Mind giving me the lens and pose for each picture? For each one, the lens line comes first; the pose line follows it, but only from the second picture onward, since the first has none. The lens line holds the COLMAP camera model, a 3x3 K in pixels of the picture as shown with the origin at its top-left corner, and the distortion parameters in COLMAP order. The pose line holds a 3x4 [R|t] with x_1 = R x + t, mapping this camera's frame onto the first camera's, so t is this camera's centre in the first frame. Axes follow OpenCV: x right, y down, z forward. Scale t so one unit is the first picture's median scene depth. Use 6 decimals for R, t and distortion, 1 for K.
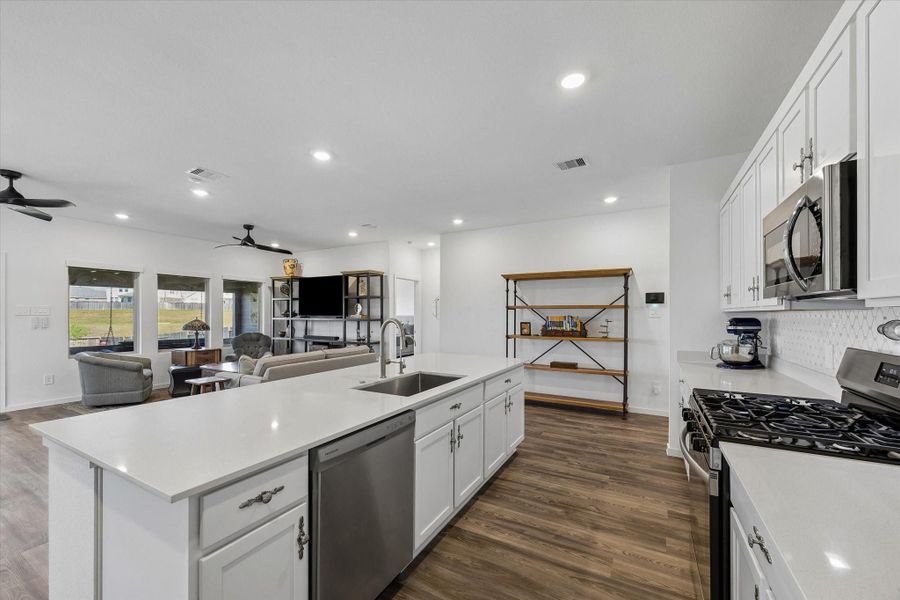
lens RADIAL K [[354.5, 0, 442.4], [0, 354.5, 315.3], [0, 0, 1]] dist [0.000149, -0.000076]
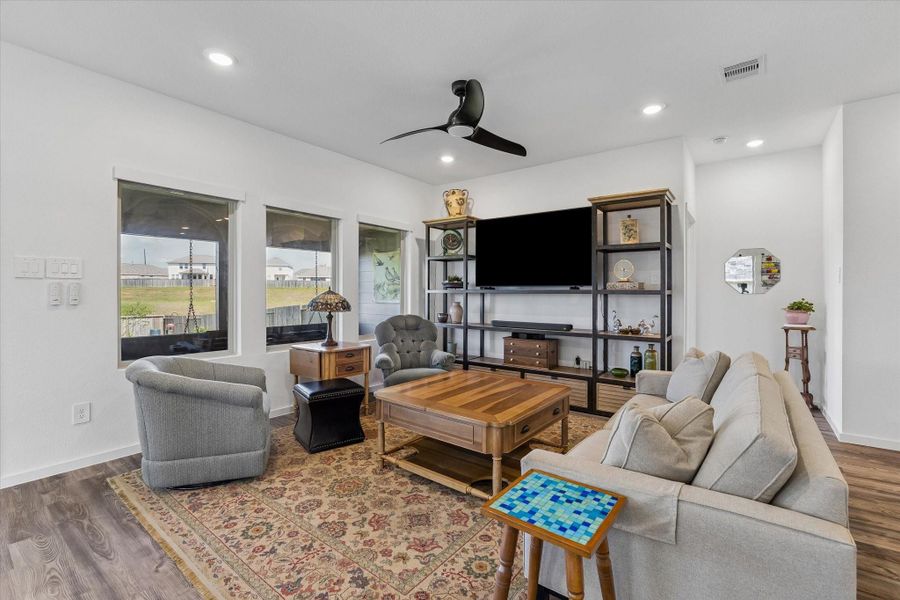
lens RADIAL K [[395.7, 0, 450.0], [0, 395.7, 295.2], [0, 0, 1]] dist [-0.013115, 0.000181]
pose [[0.990723, 0.001107, -0.135895, -0.400714], [-0.000318, 0.999983, 0.005830, 0.013701], [0.135899, -0.005732, 0.990706, 0.399875]]
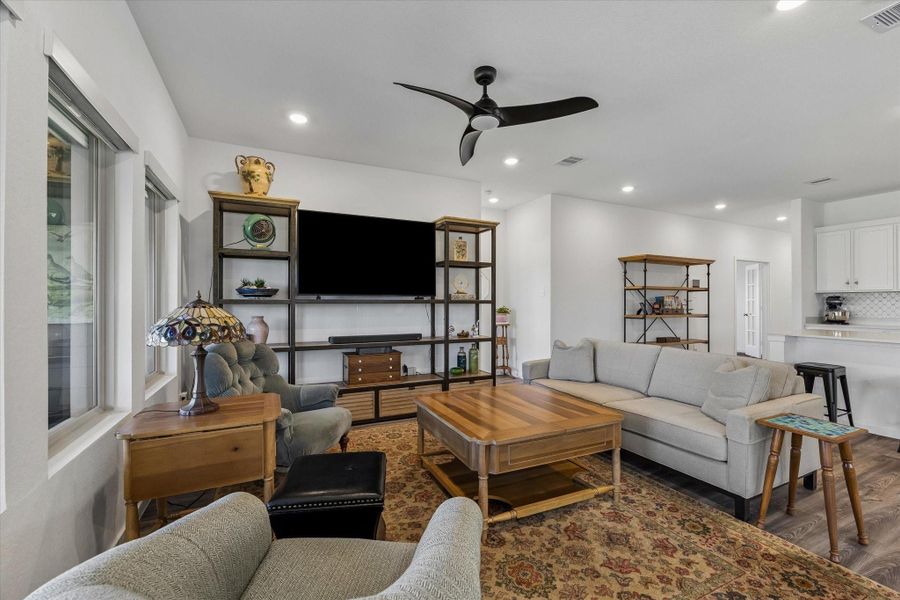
lens RADIAL K [[386.1, 0, 450.0], [0, 386.1, 300.0], [0, 0, 1]] dist [-0.003084, -0.000267]
pose [[0.563244, 0.001419, 0.826289, -0.761377], [0.003254, 0.999987, -0.003935, 0.011852], [-0.826284, 0.004905, 0.563232, 0.630727]]
